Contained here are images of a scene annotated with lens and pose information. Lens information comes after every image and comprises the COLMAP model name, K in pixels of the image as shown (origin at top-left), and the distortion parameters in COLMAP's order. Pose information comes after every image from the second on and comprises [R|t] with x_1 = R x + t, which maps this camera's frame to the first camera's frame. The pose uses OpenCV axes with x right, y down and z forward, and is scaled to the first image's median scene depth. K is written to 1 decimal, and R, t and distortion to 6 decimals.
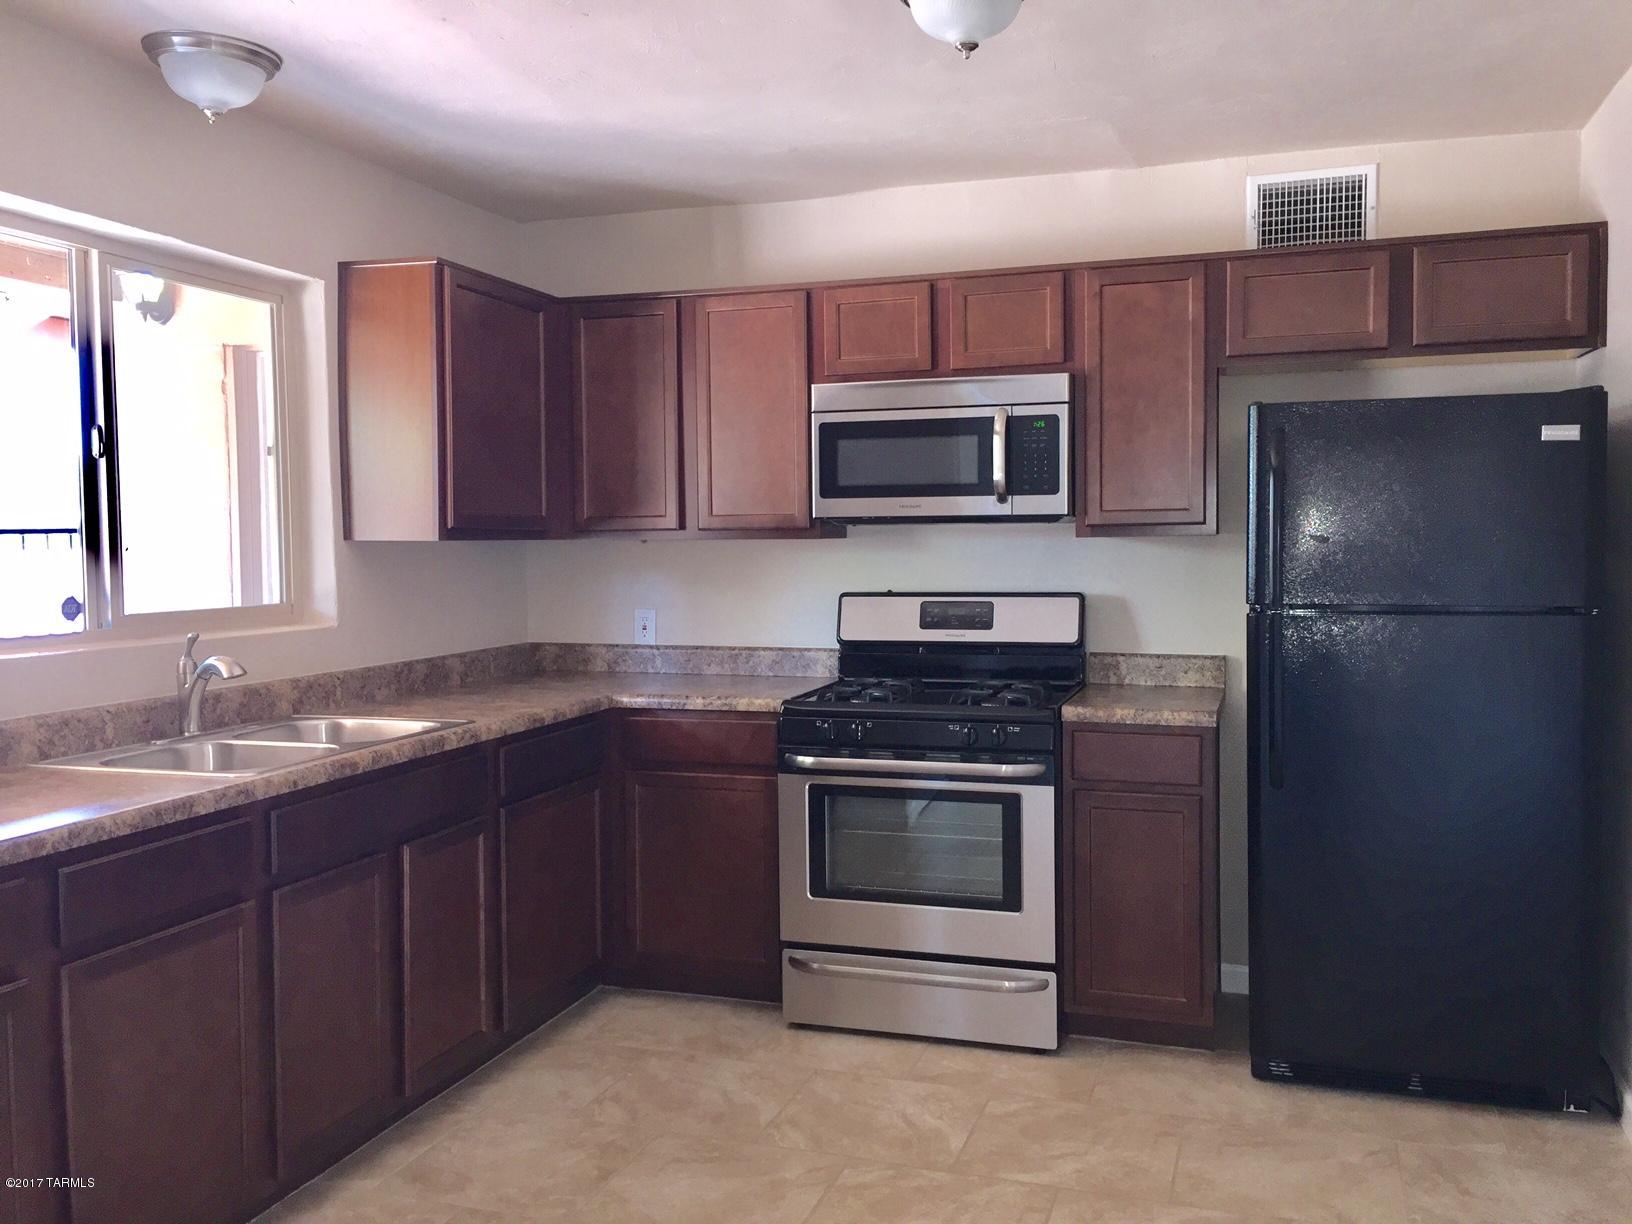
lens RADIAL K [[1415.7, 0, 821.8], [0, 1415.7, 600.5], [0, 0, 1]] dist [0.077412, -0.100473]
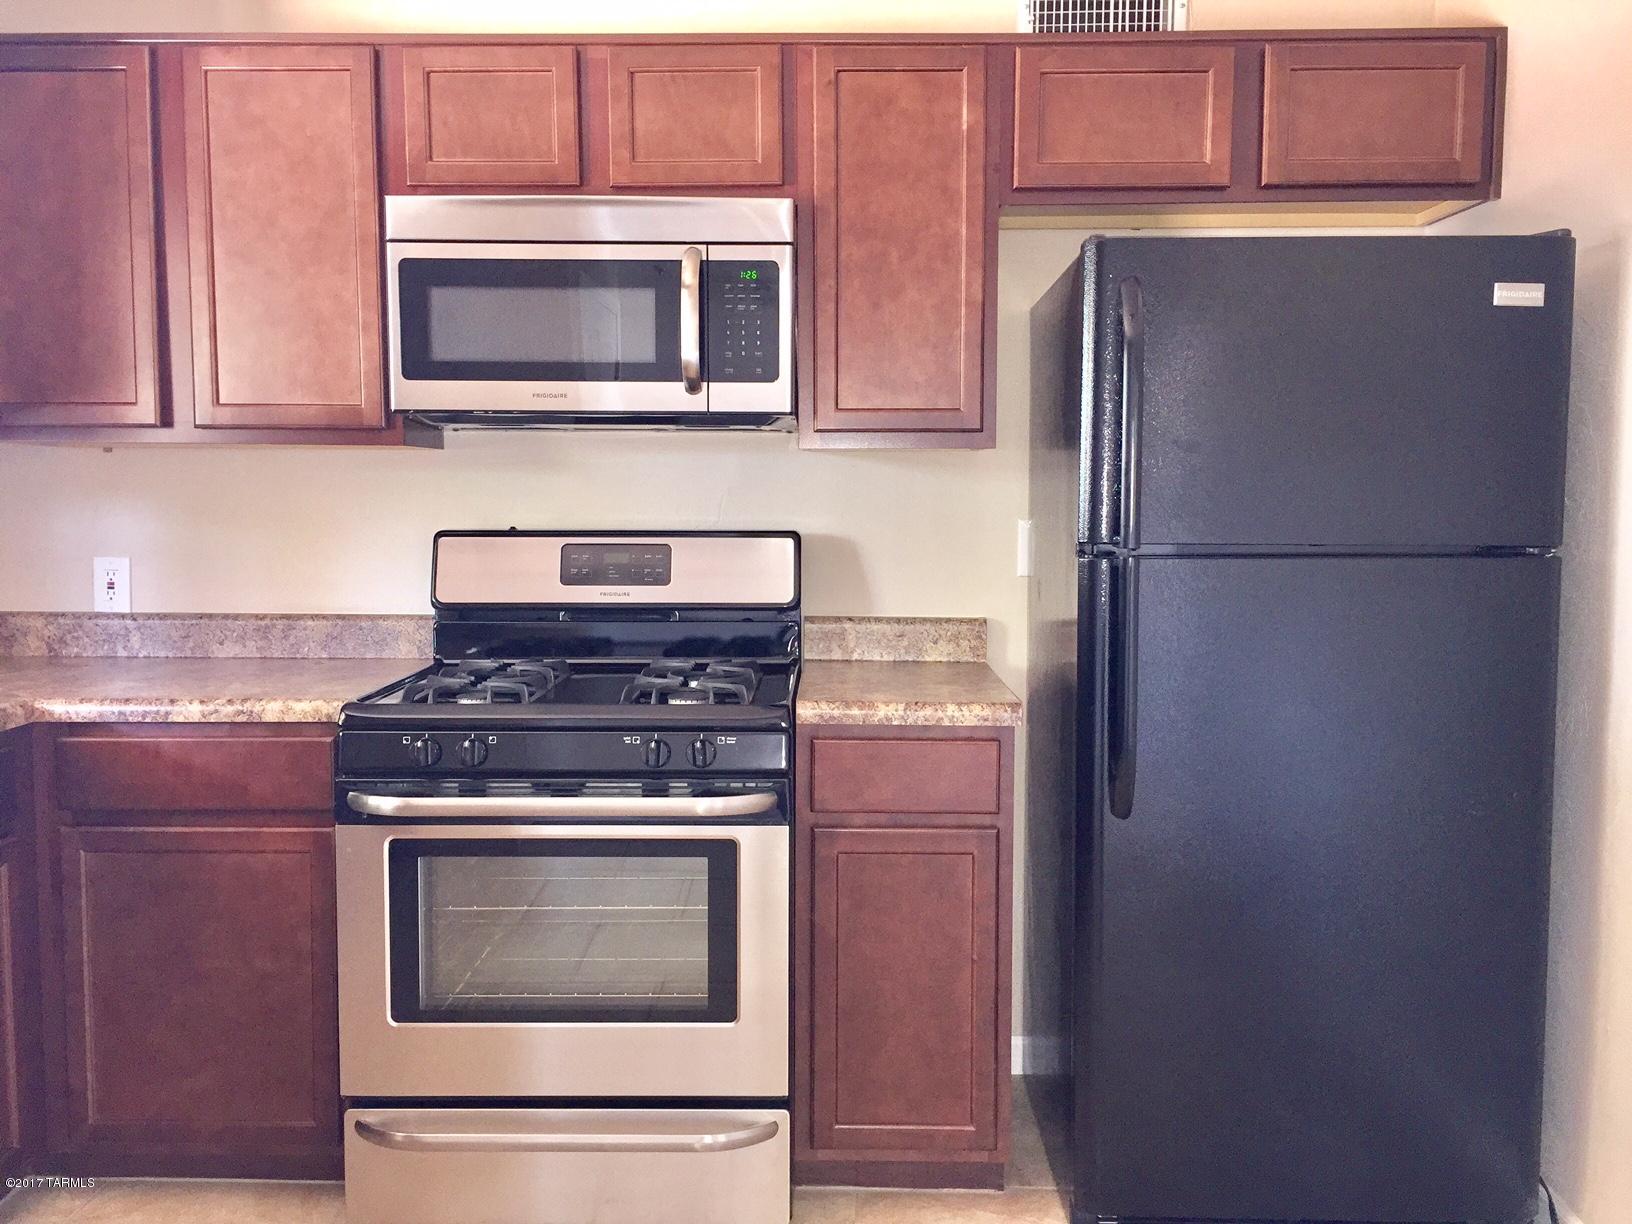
lens RADIAL K [[1415.7, 0, 823.1], [0, 1415.7, 593.3], [0, 0, 1]] dist [0.077412, -0.100473]
pose [[0.956596, -0.009087, 0.291276, -0.008401], [0.001363, 0.999642, 0.026710, 0.007013], [-0.291414, -0.025154, 0.956266, 0.357294]]
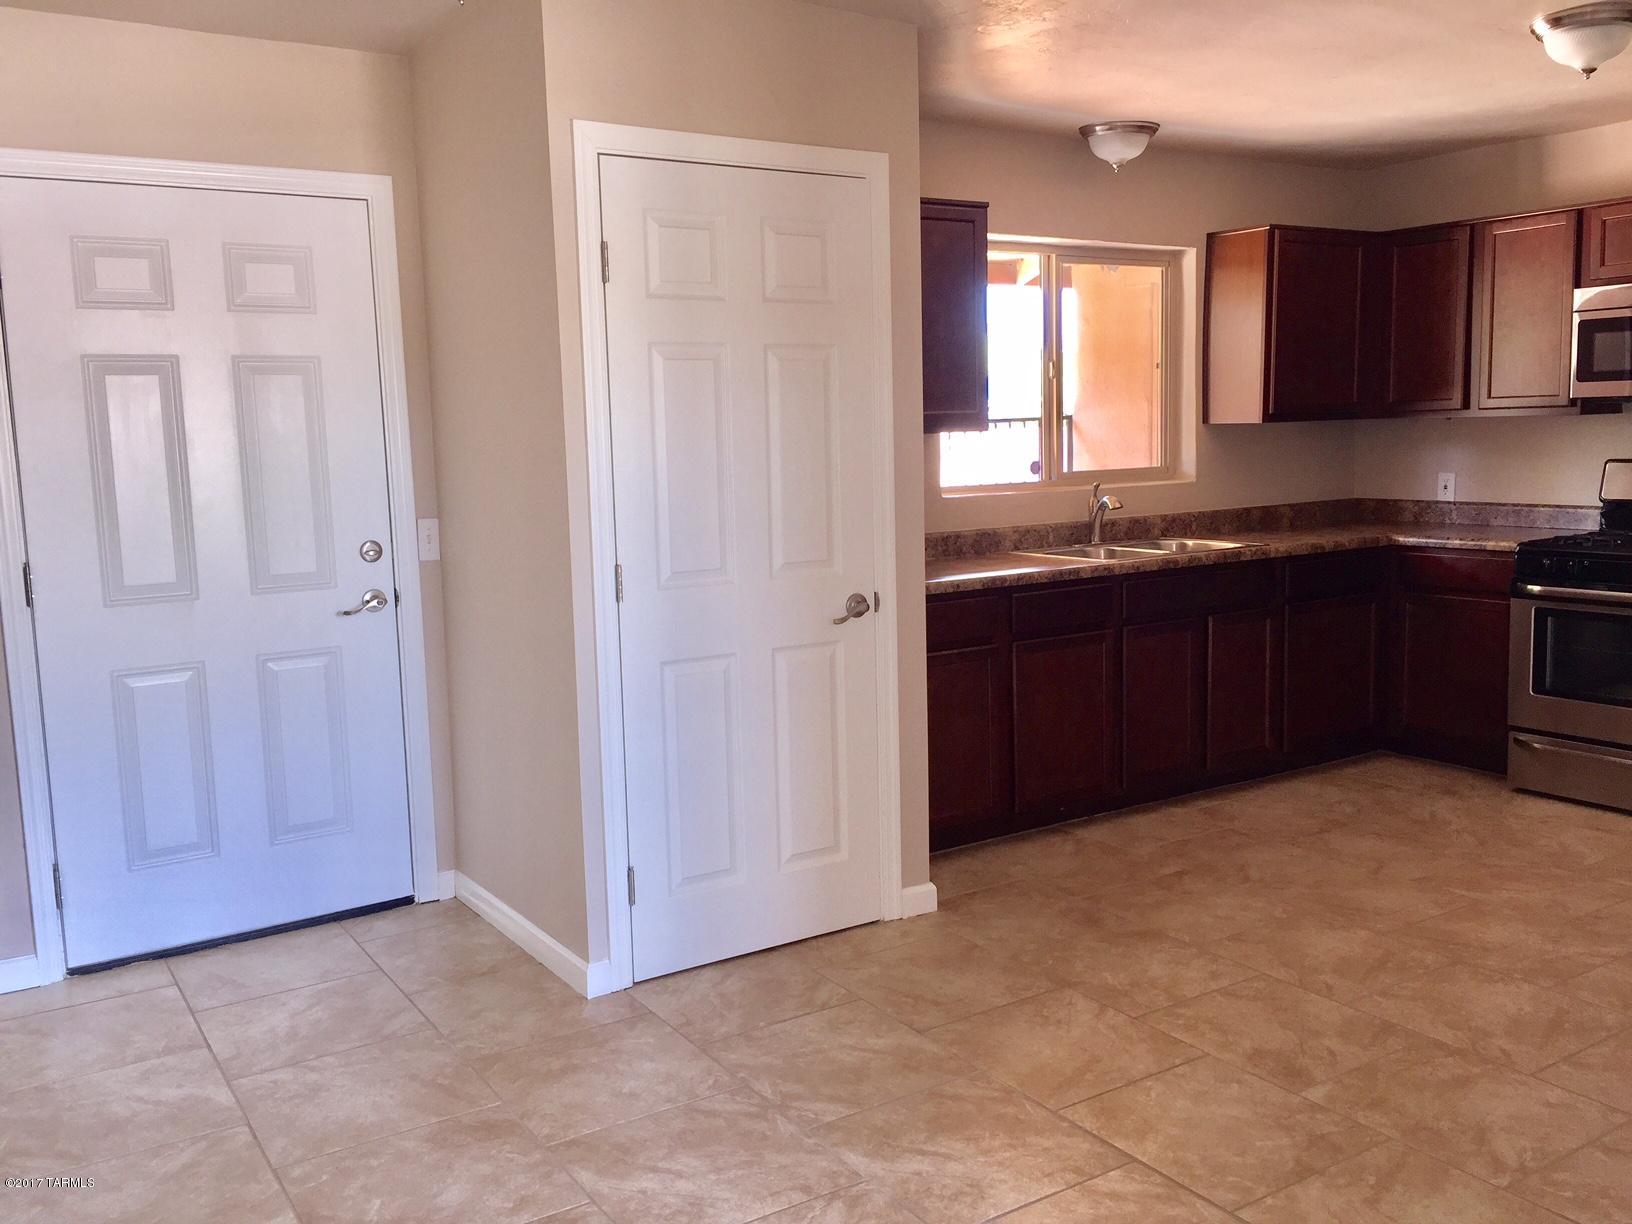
lens RADIAL K [[1415.7, 0, 812.6], [0, 1415.7, 608.8], [0, 0, 1]] dist [0.077412, -0.100473]
pose [[0.779542, 0.067523, -0.622700, 0.289892], [-0.008194, 0.995186, 0.097656, 0.008317], [0.626297, -0.071025, 0.776343, -0.427920]]
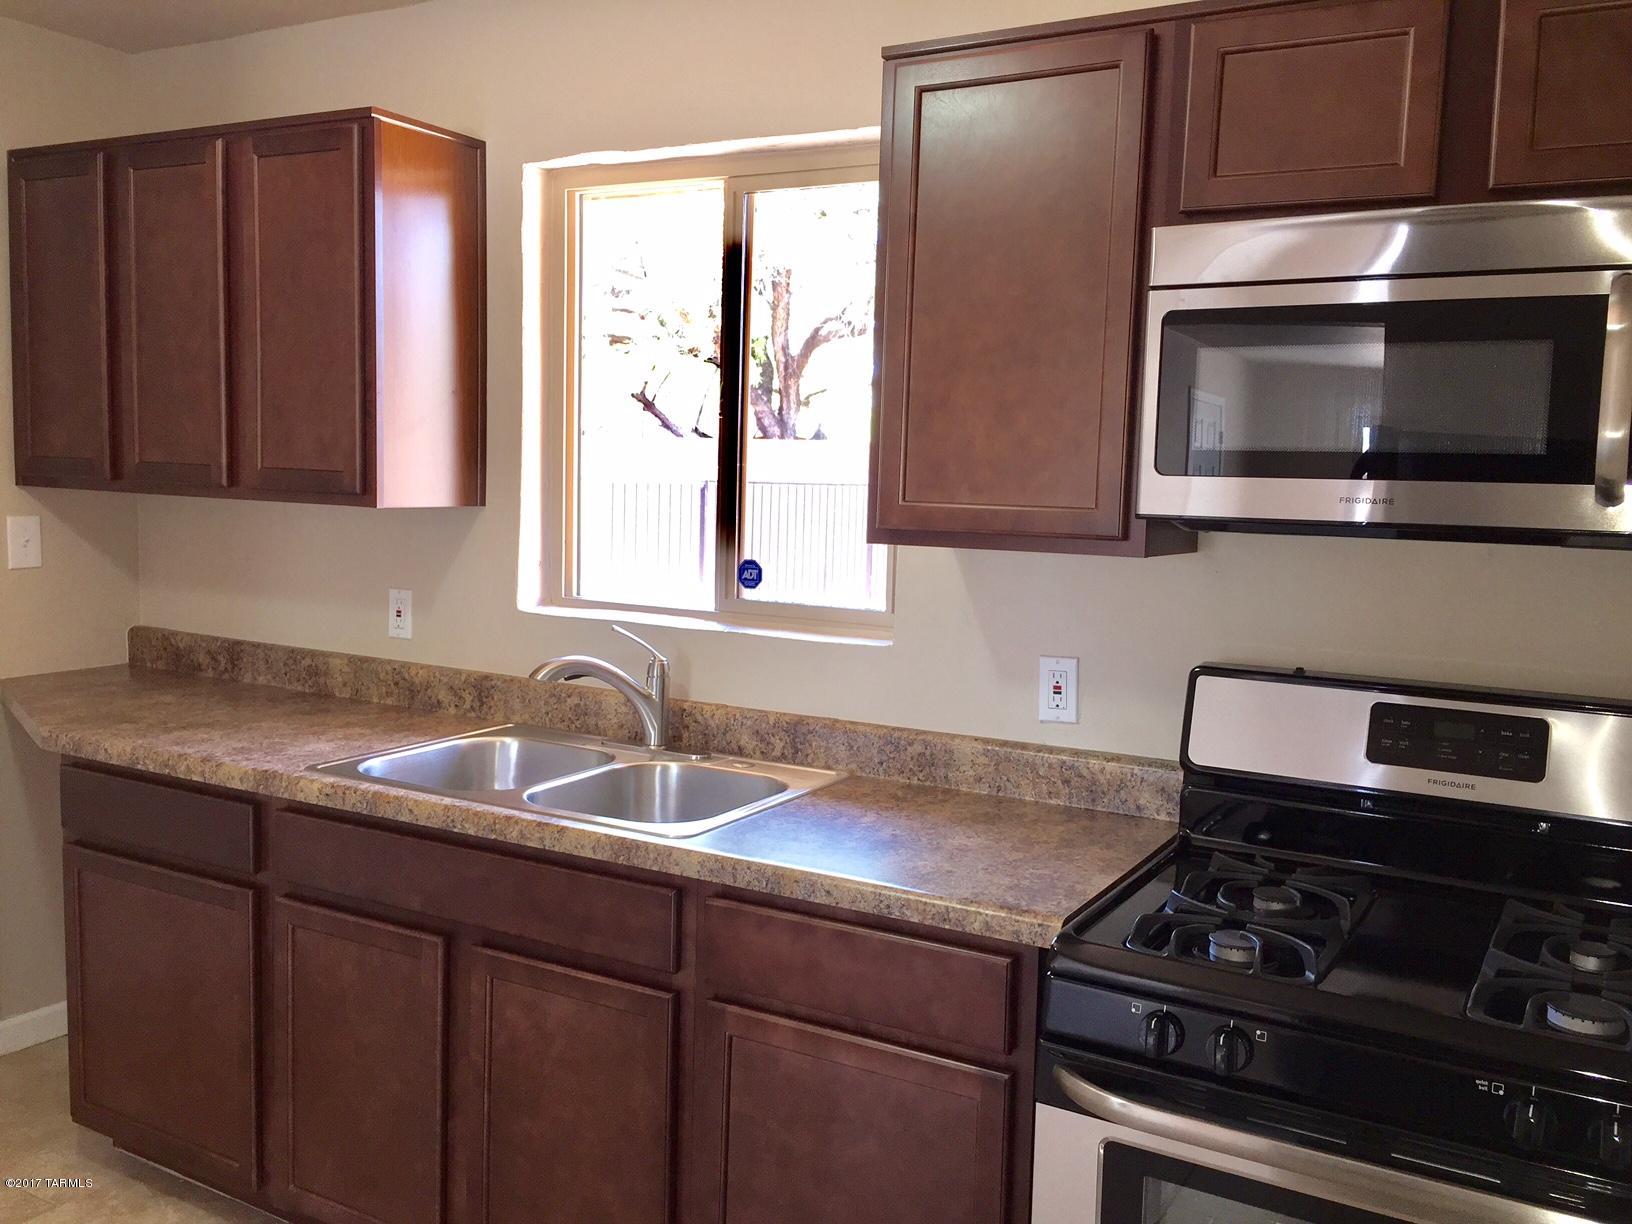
lens RADIAL K [[1415.7, 0, 817.3], [0, 1415.7, 592.0], [0, 0, 1]] dist [0.077412, -0.100473]
pose [[0.974607, 0.048056, -0.218706, -0.006873], [-0.039184, 0.998230, 0.044727, -0.054202], [0.220468, -0.035021, 0.974765, 0.555693]]
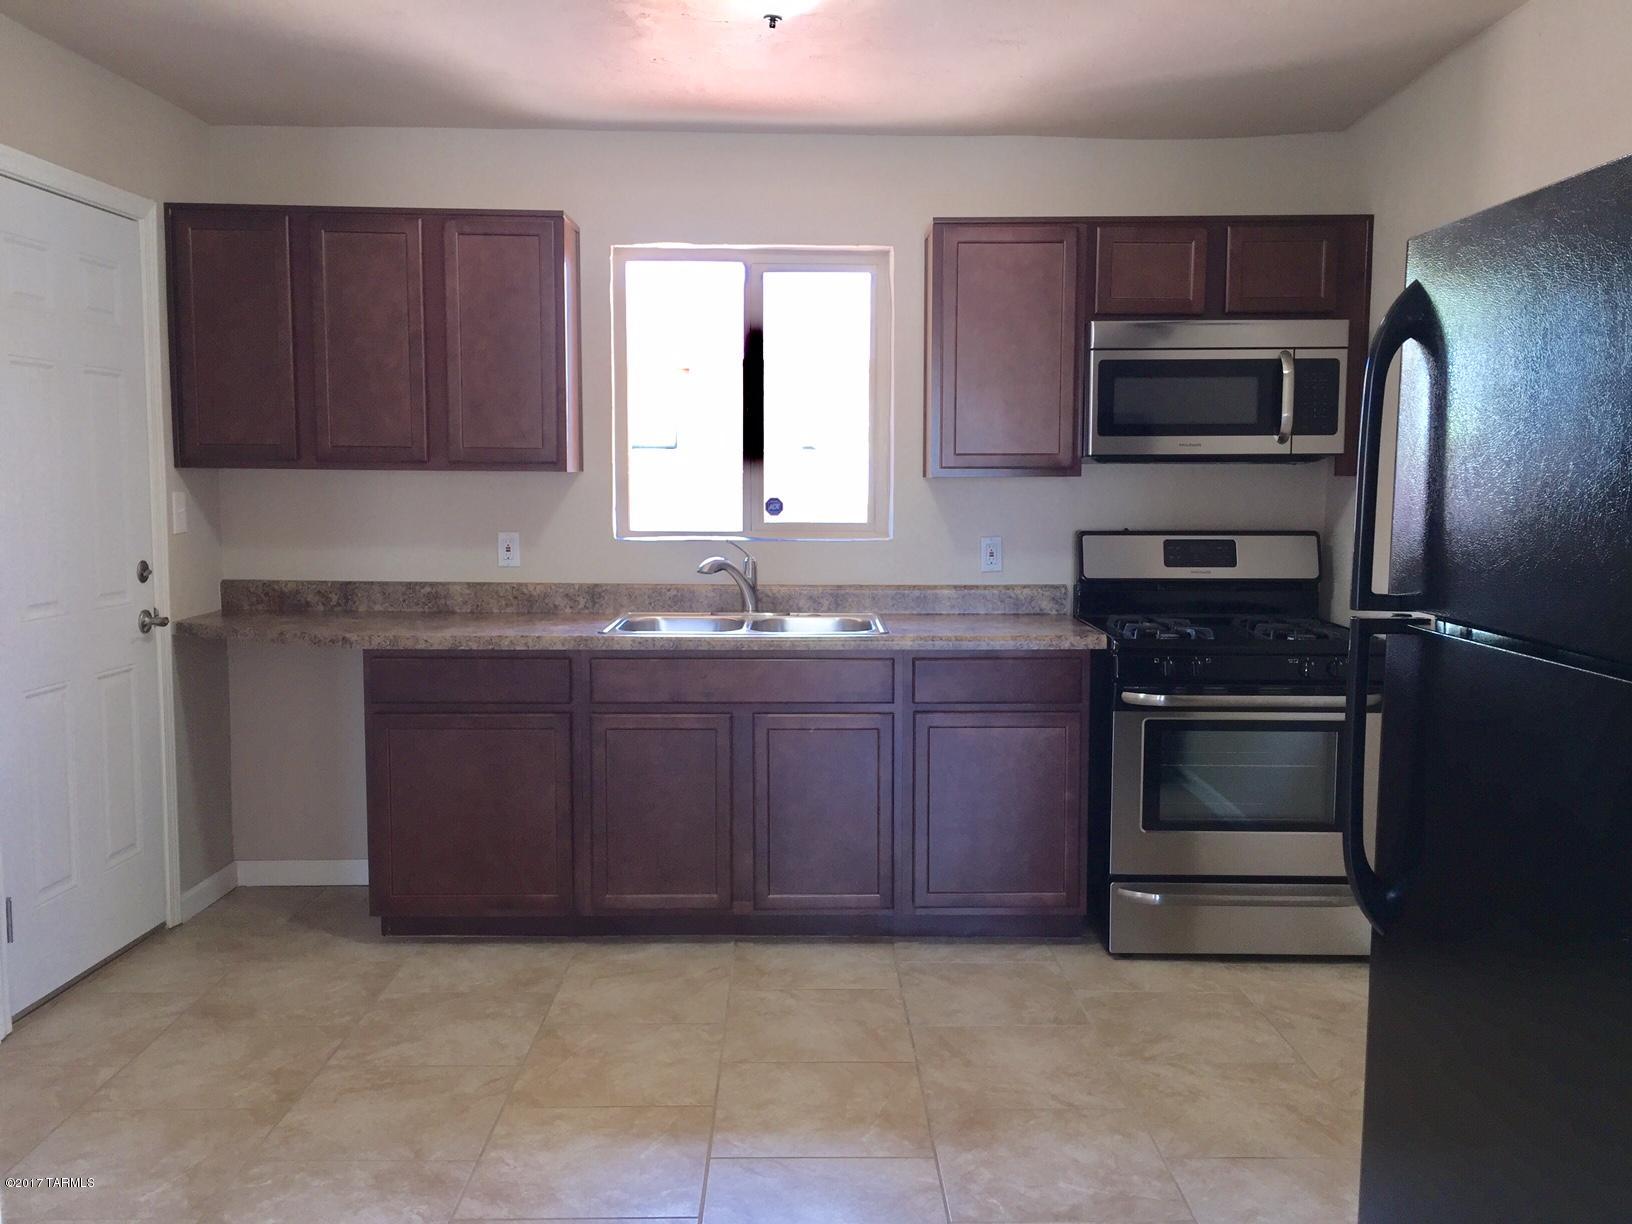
lens RADIAL K [[1415.7, 0, 811.9], [0, 1415.7, 602.1], [0, 0, 1]] dist [0.077412, -0.100473]
pose [[0.949817, -0.024749, 0.311824, -0.543733], [0.010434, 0.998817, 0.047493, -0.005699], [-0.312631, -0.041856, 0.948952, 0.113801]]
